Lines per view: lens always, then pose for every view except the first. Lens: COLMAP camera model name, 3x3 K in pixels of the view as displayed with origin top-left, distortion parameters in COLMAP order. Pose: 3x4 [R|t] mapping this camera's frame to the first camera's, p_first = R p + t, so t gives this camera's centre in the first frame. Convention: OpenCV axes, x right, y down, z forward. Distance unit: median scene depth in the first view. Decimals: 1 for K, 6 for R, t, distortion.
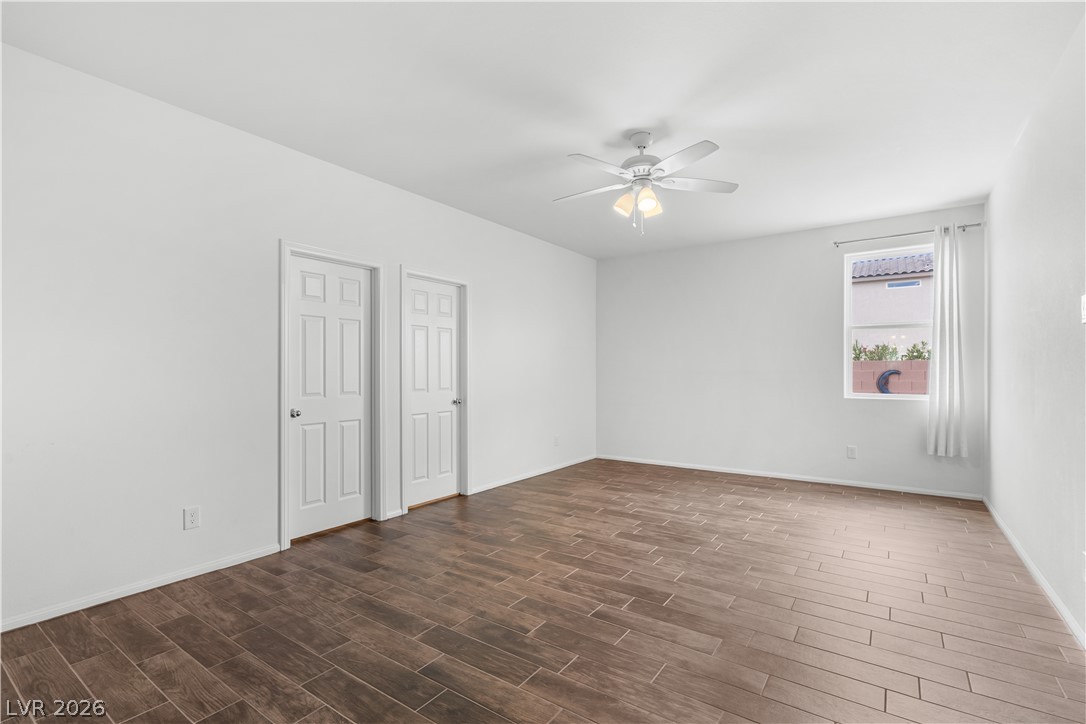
lens RADIAL K [[497.3, 0, 542.4], [0, 497.3, 367.6], [0, 0, 1]] dist [-0.004099, 0.001177]
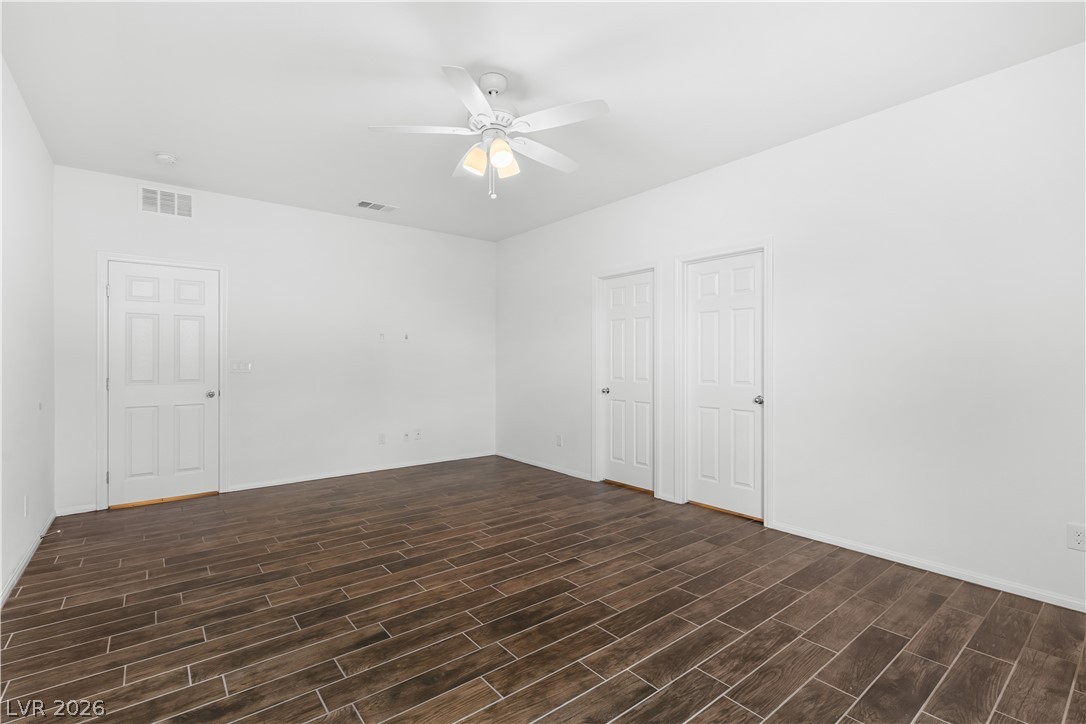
lens RADIAL K [[497.3, 0, 542.4], [0, 497.3, 367.6], [0, 0, 1]] dist [-0.004099, 0.001177]
pose [[-0.281757, 0.014489, -0.959376, 0.897379], [0.010345, 0.999874, 0.012062, 0.009370], [0.959430, -0.006526, -0.281871, 1.224491]]
